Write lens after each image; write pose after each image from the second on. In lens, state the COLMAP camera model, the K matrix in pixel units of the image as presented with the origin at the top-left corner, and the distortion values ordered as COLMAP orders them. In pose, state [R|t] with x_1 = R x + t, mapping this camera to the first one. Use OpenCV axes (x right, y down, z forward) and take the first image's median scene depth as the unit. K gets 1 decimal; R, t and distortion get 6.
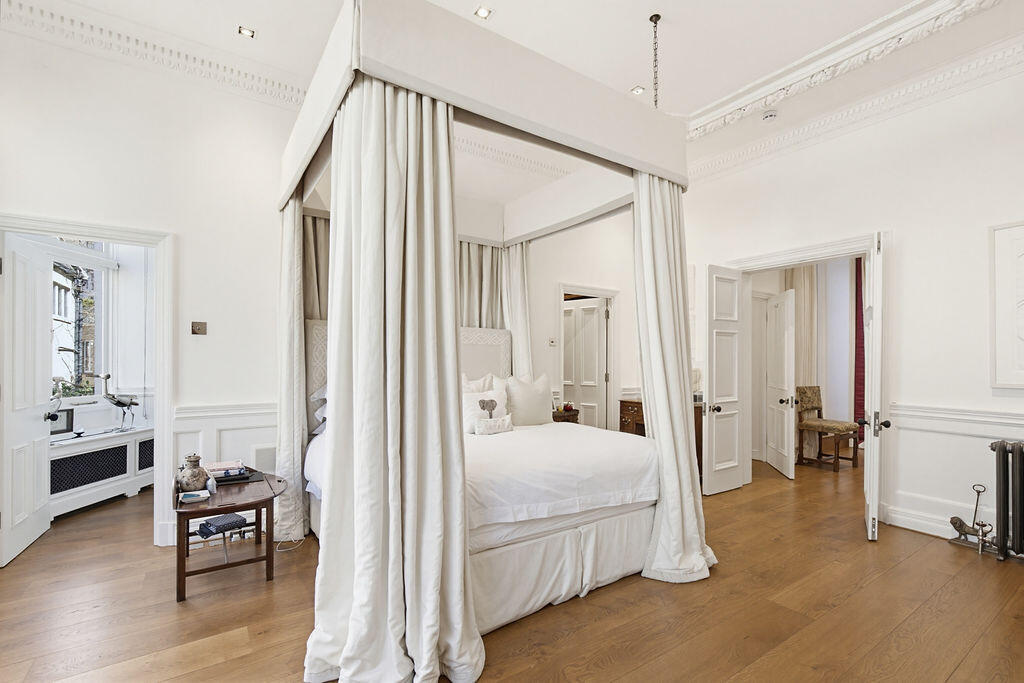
lens RADIAL K [[463.7, 0, 514.9], [0, 463.7, 363.2], [0, 0, 1]] dist [0.000733, 0.000068]
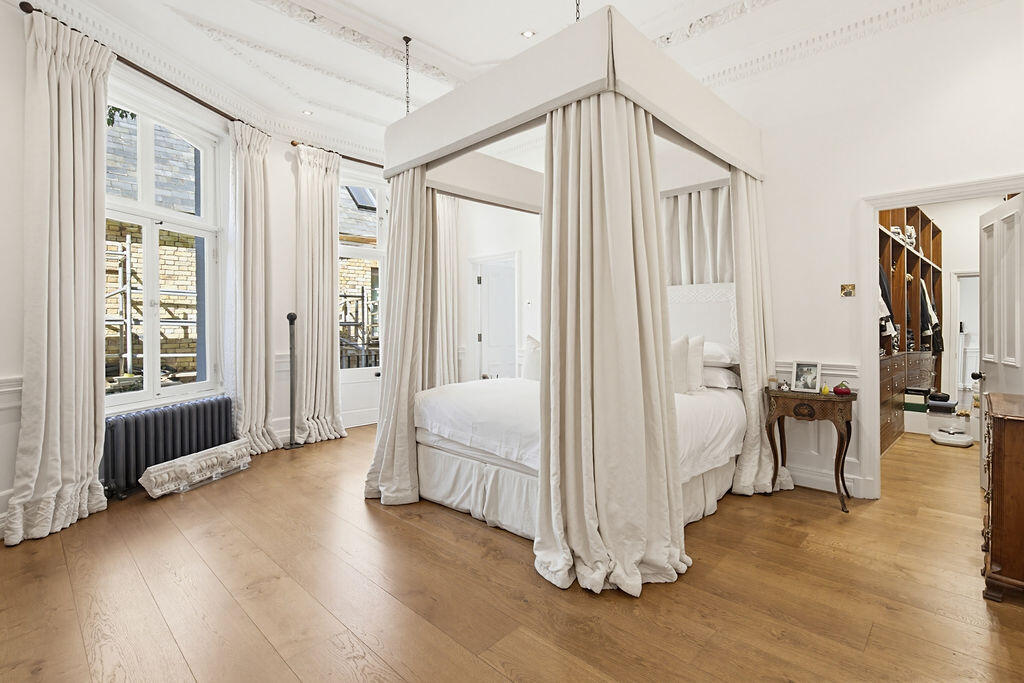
lens RADIAL K [[476.4, 0, 514.5], [0, 476.4, 332.3], [0, 0, 1]] dist [-0.001568, -0.000191]
pose [[0.203895, 0.003053, -0.978988, 1.355225], [0.004712, 0.999980, 0.004100, 0.020857], [0.978981, -0.005449, 0.203877, 0.854868]]
